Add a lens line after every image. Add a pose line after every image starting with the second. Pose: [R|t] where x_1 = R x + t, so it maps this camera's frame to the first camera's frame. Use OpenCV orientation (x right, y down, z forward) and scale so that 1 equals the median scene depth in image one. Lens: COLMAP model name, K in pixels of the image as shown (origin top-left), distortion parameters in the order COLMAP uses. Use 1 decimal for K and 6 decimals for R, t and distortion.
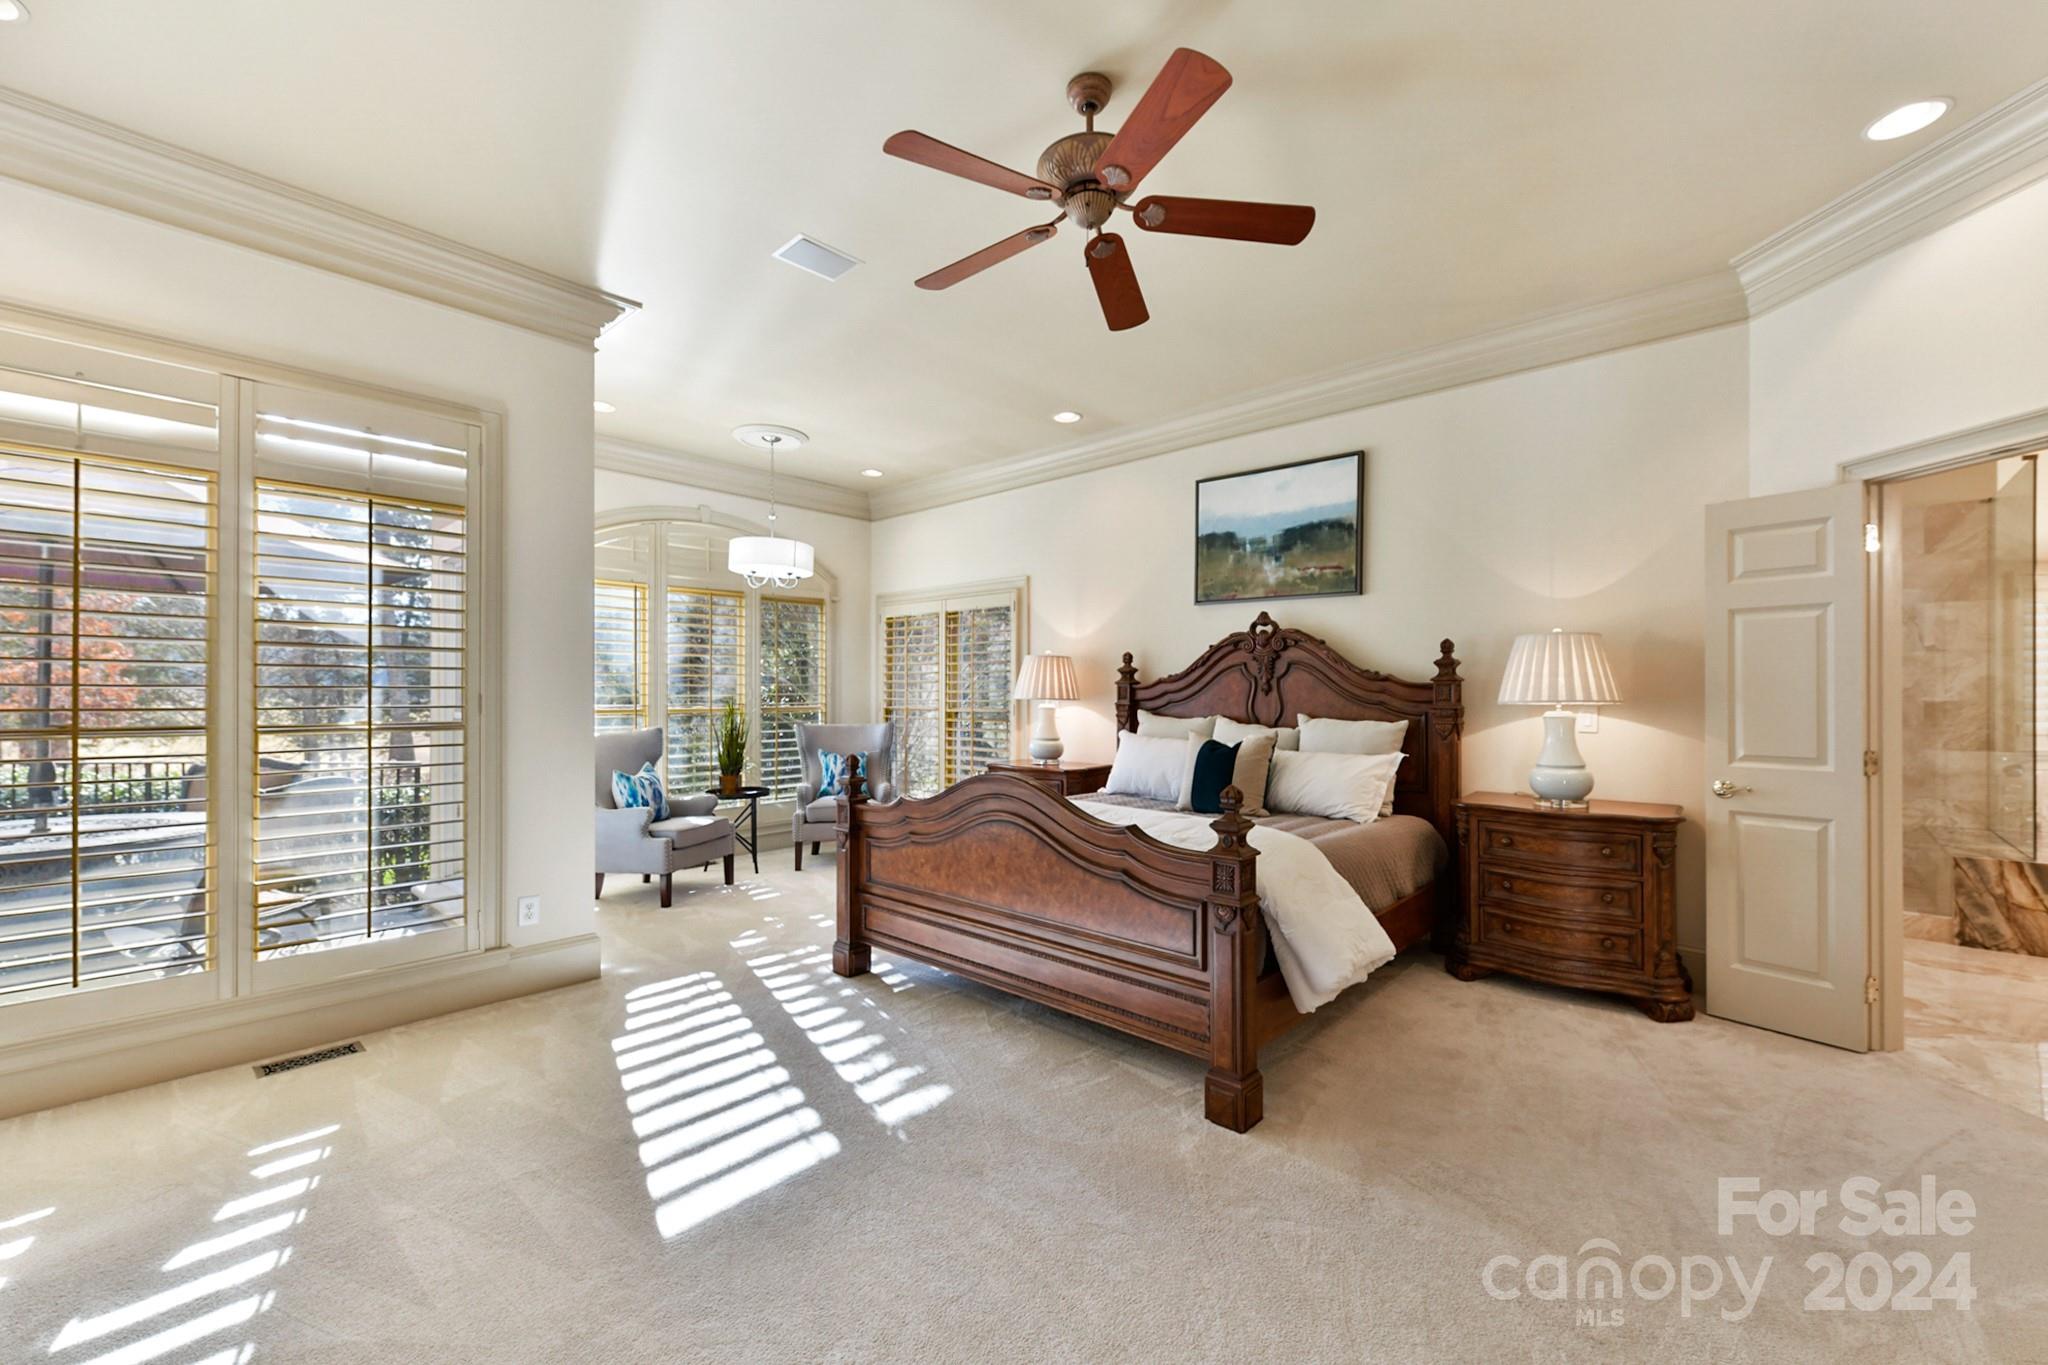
lens RADIAL K [[821.5, 0, 1045.9], [0, 821.5, 690.7], [0, 0, 1]] dist [0.000505, -0.000074]
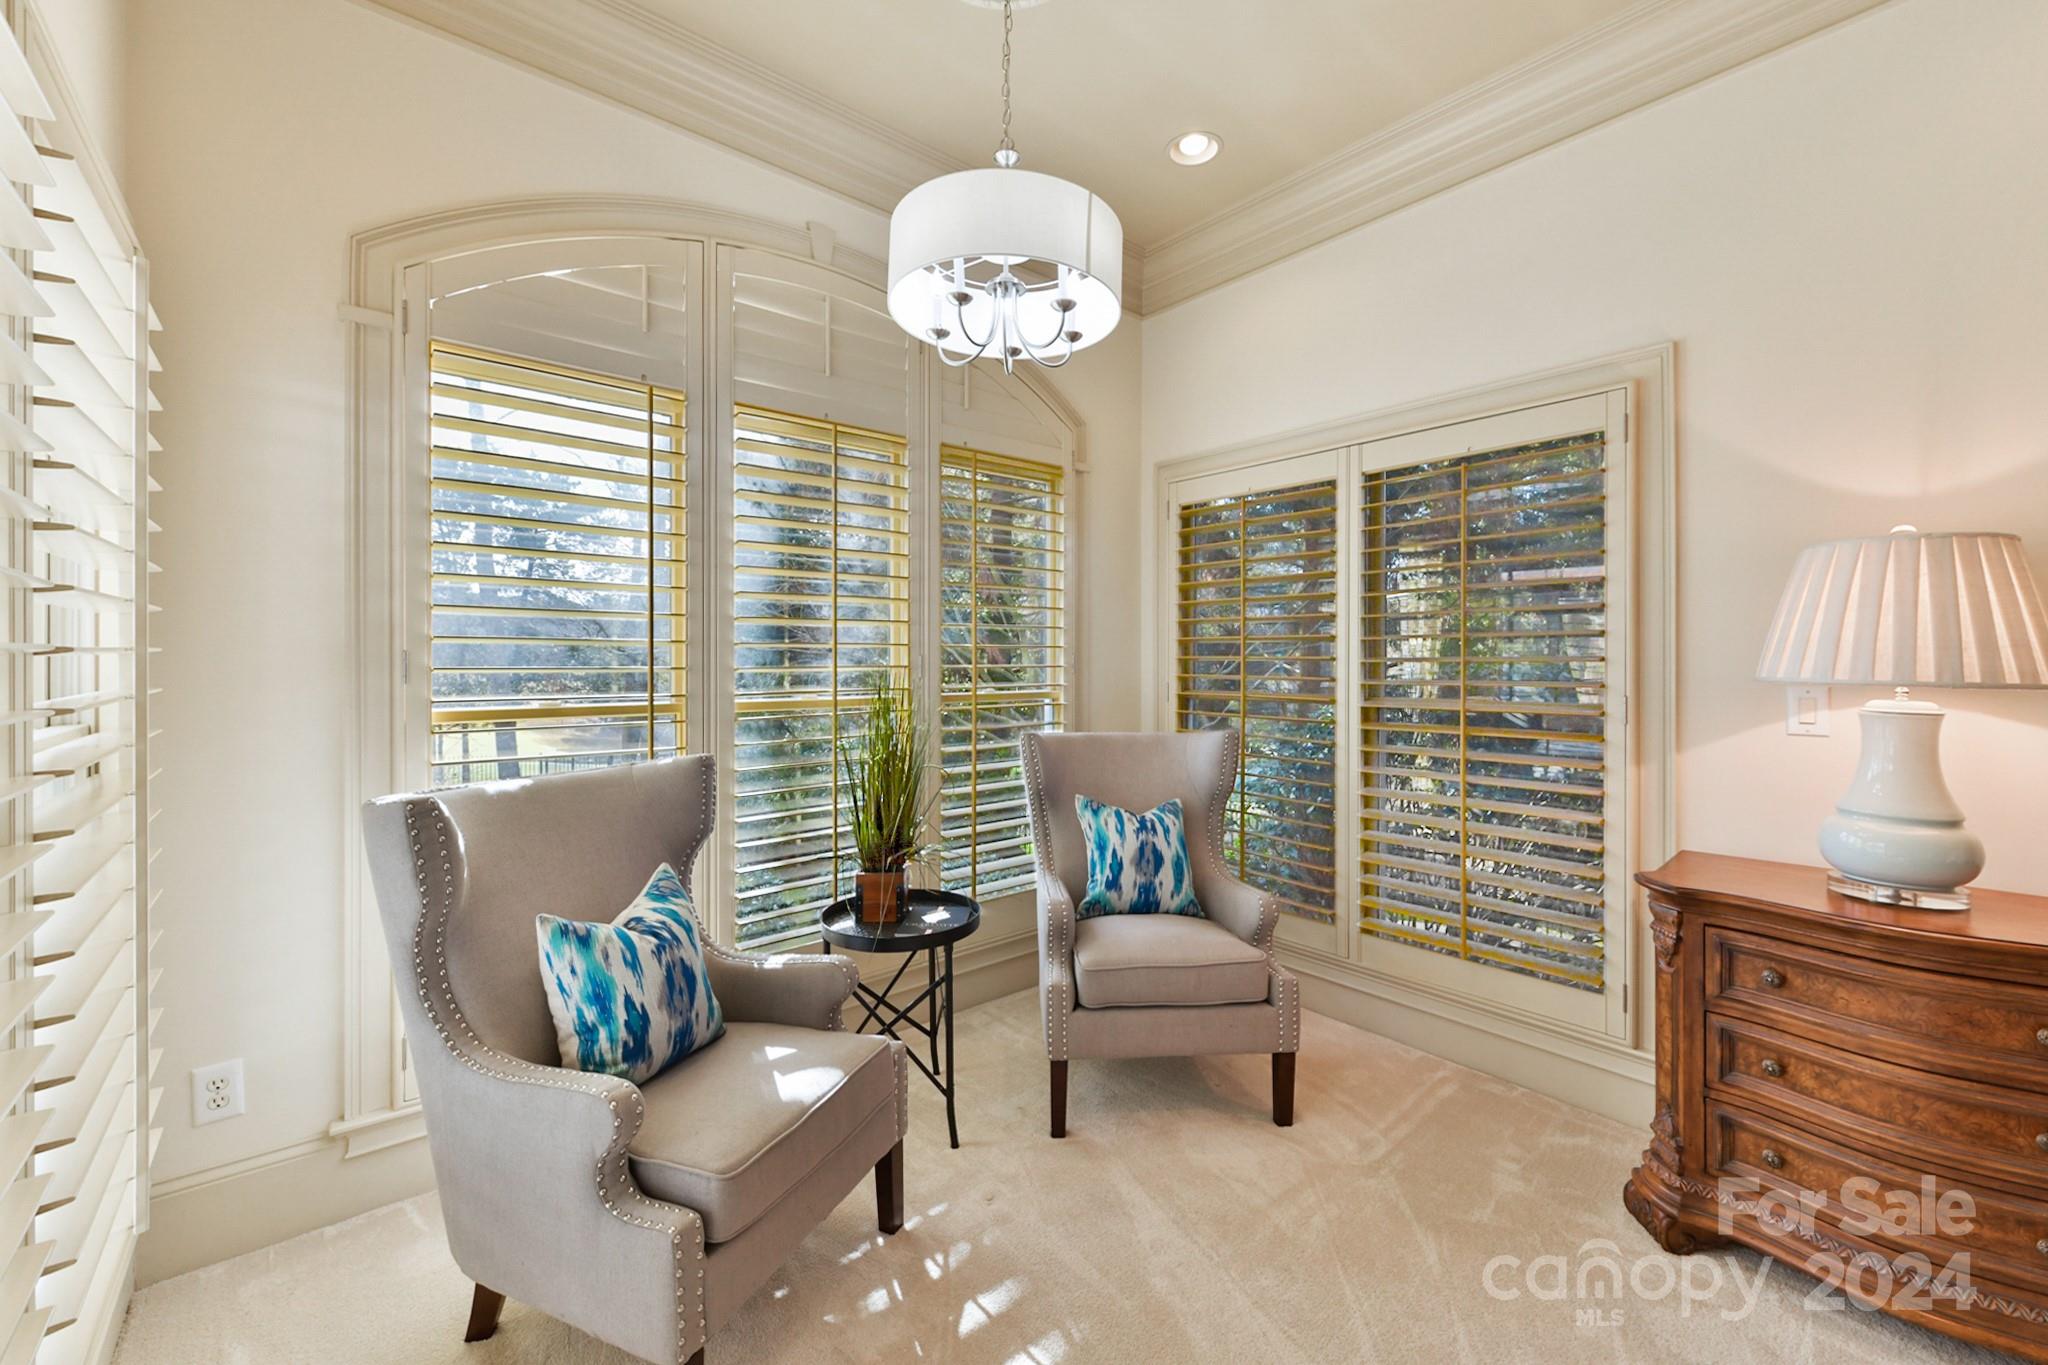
lens RADIAL K [[818.3, 0, 1029.2], [0, 818.3, 667.0], [0, 0, 1]] dist [0.002118, -0.000358]
pose [[0.990508, 0.004481, -0.137385, -0.247235], [-0.003920, 0.999983, 0.004349, 0.003096], [0.137403, -0.003769, 0.990508, 0.587701]]
